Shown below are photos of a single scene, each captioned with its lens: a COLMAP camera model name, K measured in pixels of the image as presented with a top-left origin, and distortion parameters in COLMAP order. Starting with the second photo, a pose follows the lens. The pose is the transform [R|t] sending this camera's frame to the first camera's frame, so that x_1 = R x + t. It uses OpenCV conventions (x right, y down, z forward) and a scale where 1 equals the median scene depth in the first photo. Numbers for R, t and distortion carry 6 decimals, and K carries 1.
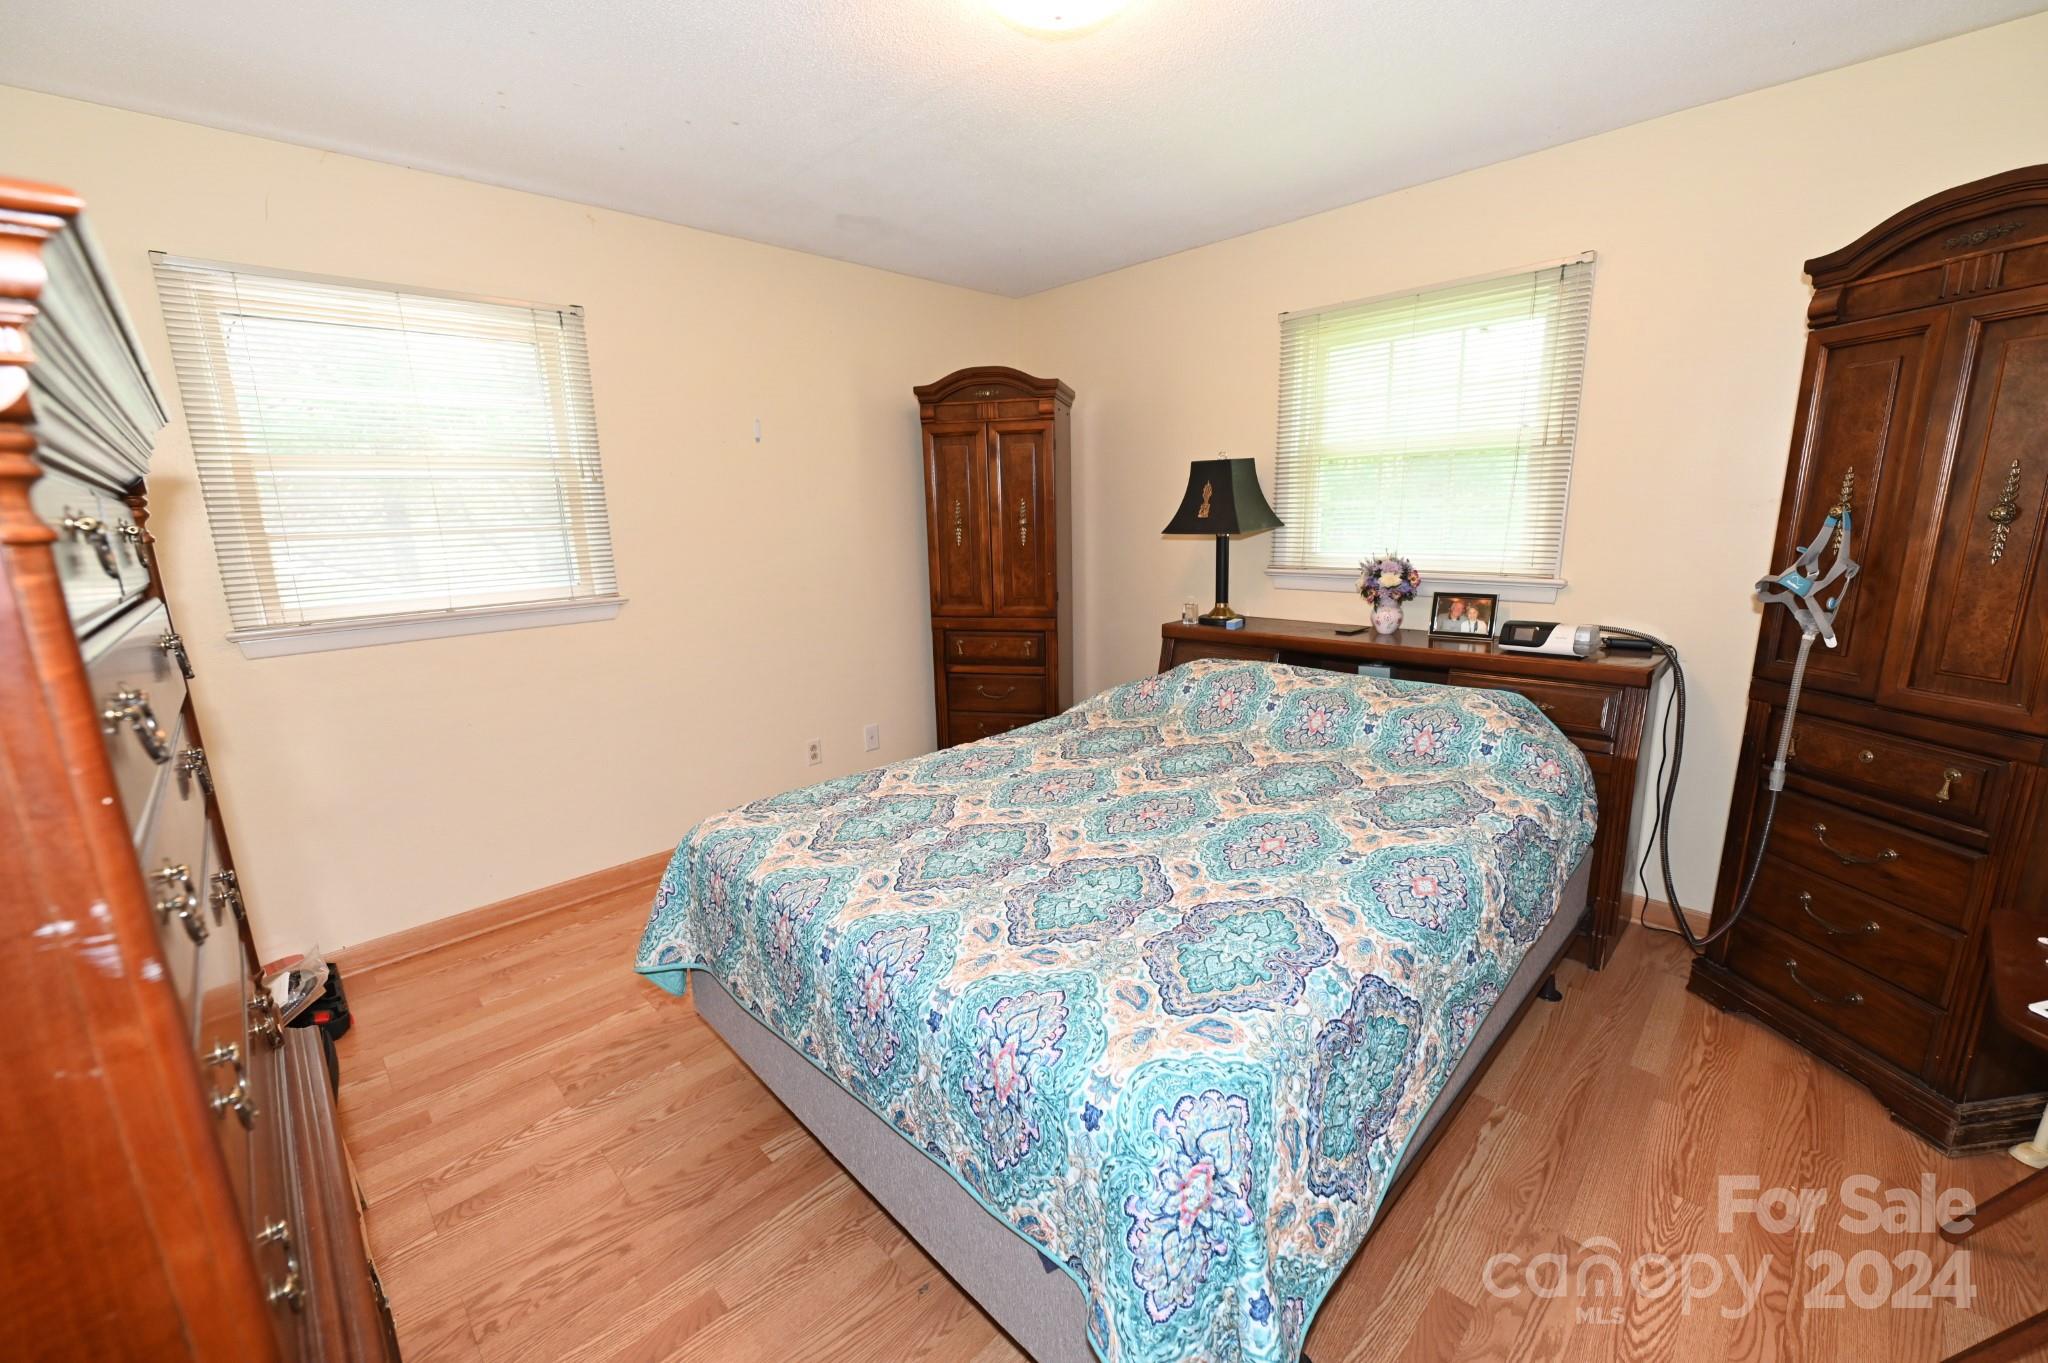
lens RADIAL K [[810.9, 0, 1029.6], [0, 810.9, 678.8], [0, 0, 1]] dist [-0.007716, -0.001083]
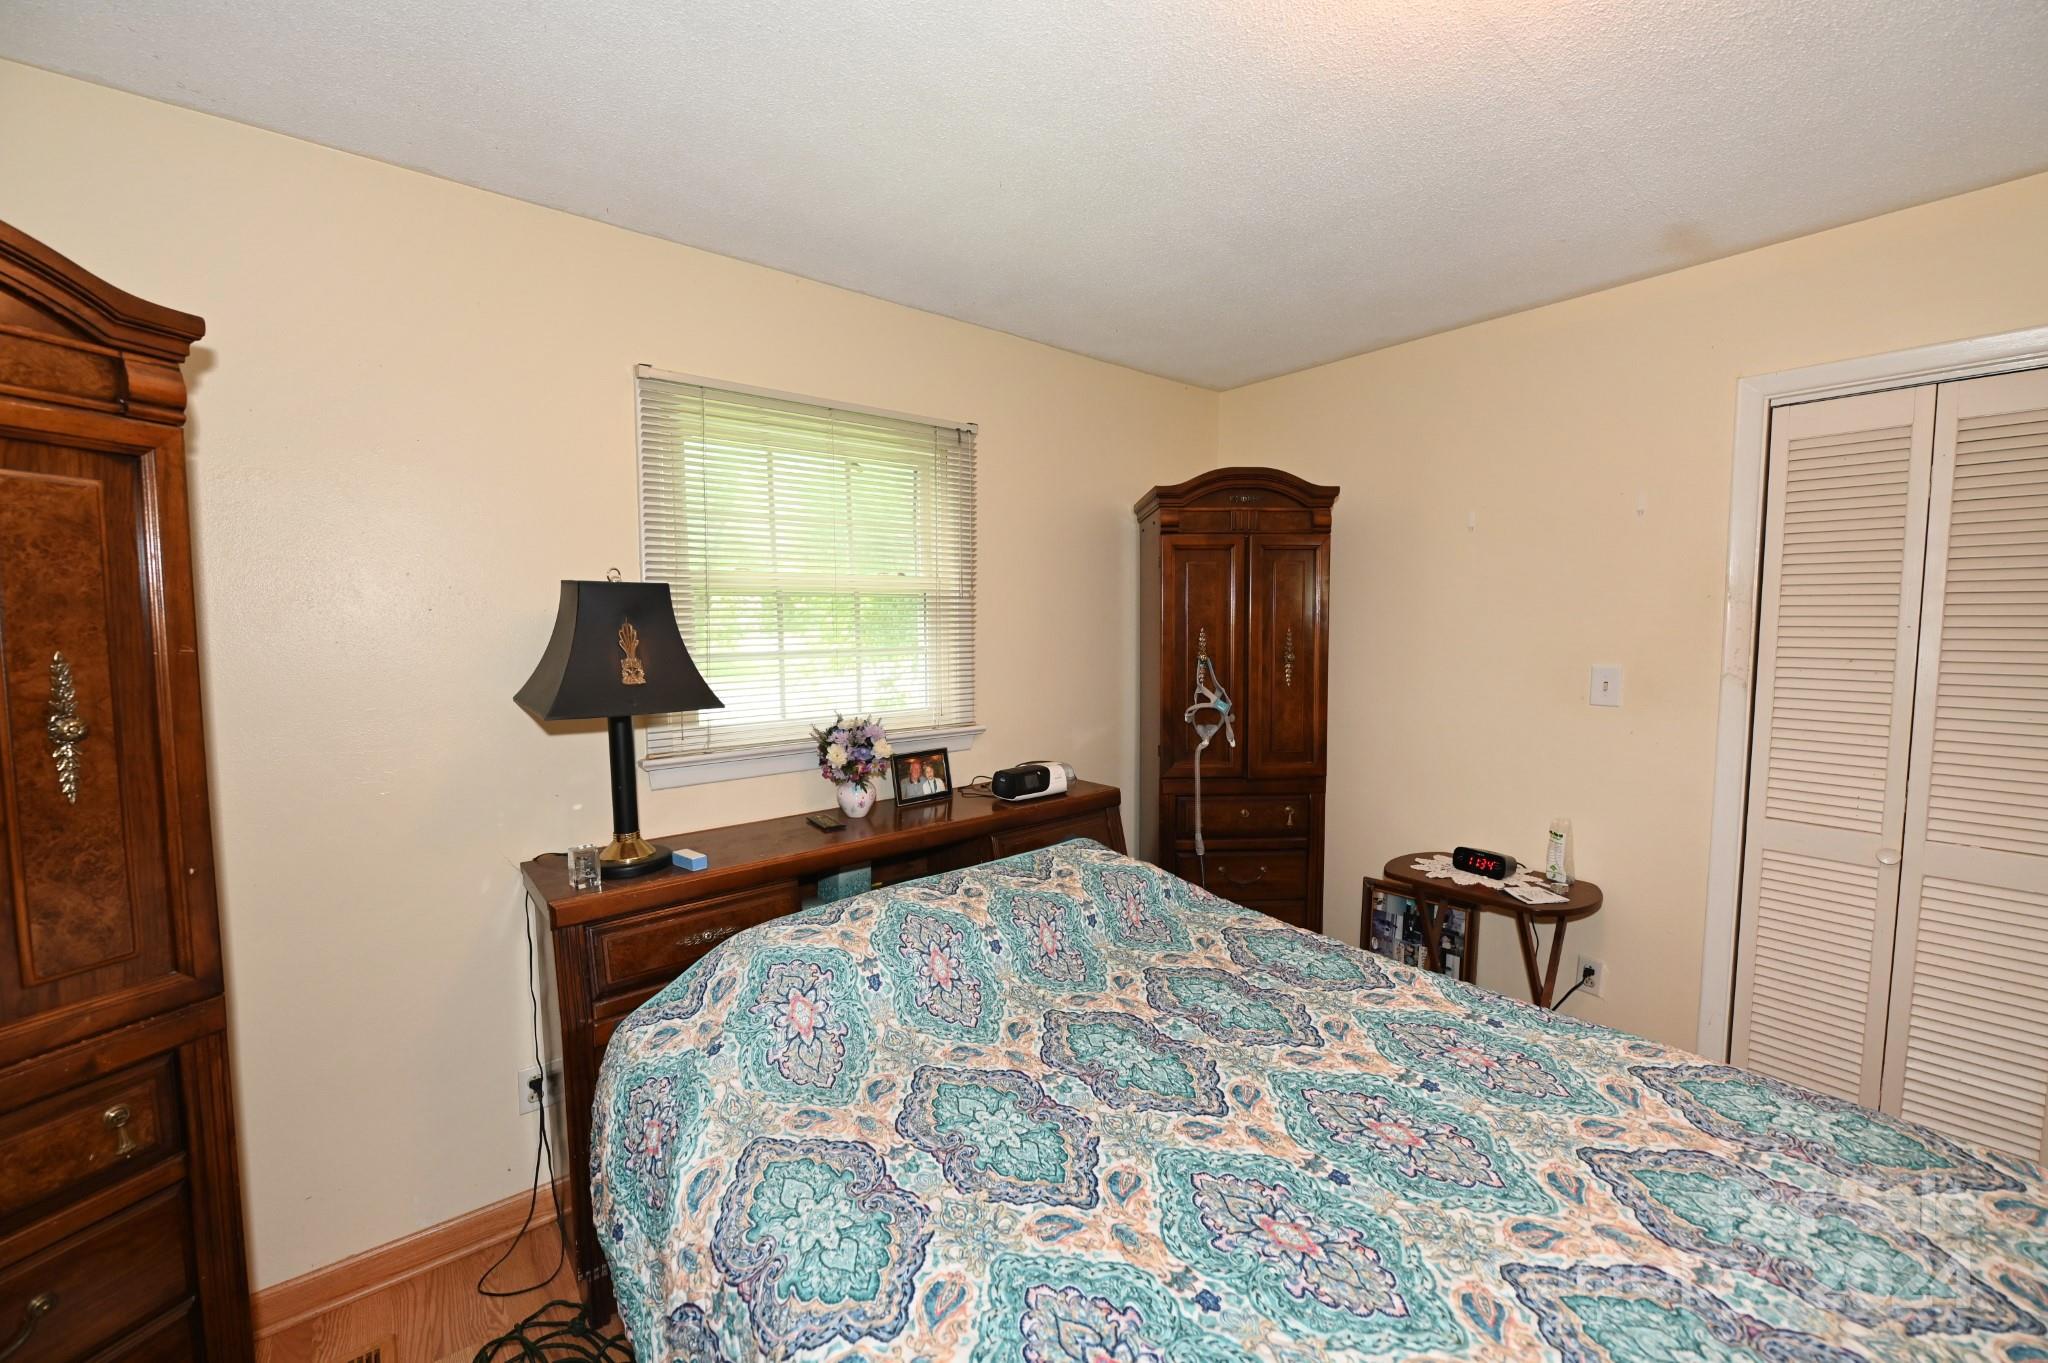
lens RADIAL K [[810.9, 0, 1032.2], [0, 810.9, 686.2], [0, 0, 1]] dist [-0.007716, -0.001083]
pose [[0.089977, -0.051459, 0.994614, -0.339151], [0.210777, 0.977027, 0.031481, -0.178637], [-0.973384, 0.206809, 0.098756, 0.773648]]
